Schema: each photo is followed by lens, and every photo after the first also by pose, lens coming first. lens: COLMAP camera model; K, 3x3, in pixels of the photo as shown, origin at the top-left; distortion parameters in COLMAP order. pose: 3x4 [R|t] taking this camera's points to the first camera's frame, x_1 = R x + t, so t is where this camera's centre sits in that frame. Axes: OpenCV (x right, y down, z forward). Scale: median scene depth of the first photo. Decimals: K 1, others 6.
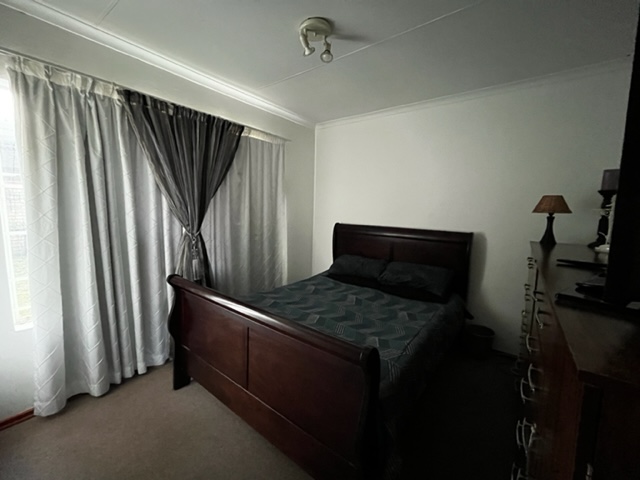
lens RADIAL K [[259.5, 0, 320.3], [0, 259.5, 237.7], [0, 0, 1]] dist [-0.004979, -0.000642]
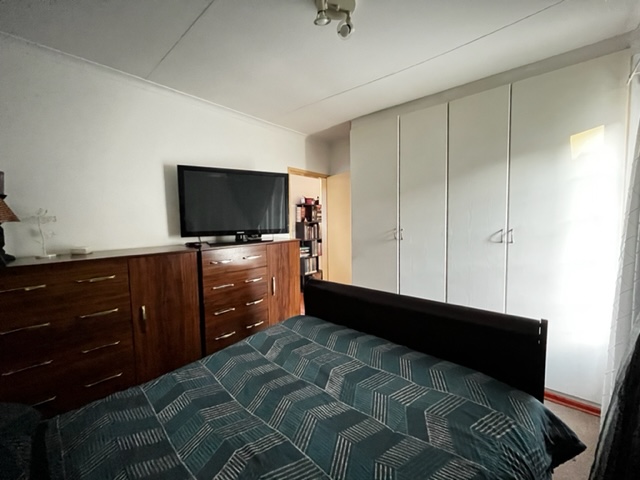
lens RADIAL K [[259.5, 0, 319.8], [0, 259.5, 238.5], [0, 0, 1]] dist [-0.004979, -0.000642]
pose [[-0.997973, -0.003670, 0.063537, -0.029597], [0.008034, 0.983084, 0.182979, -0.161936], [-0.063134, 0.183119, -0.981061, 1.486825]]
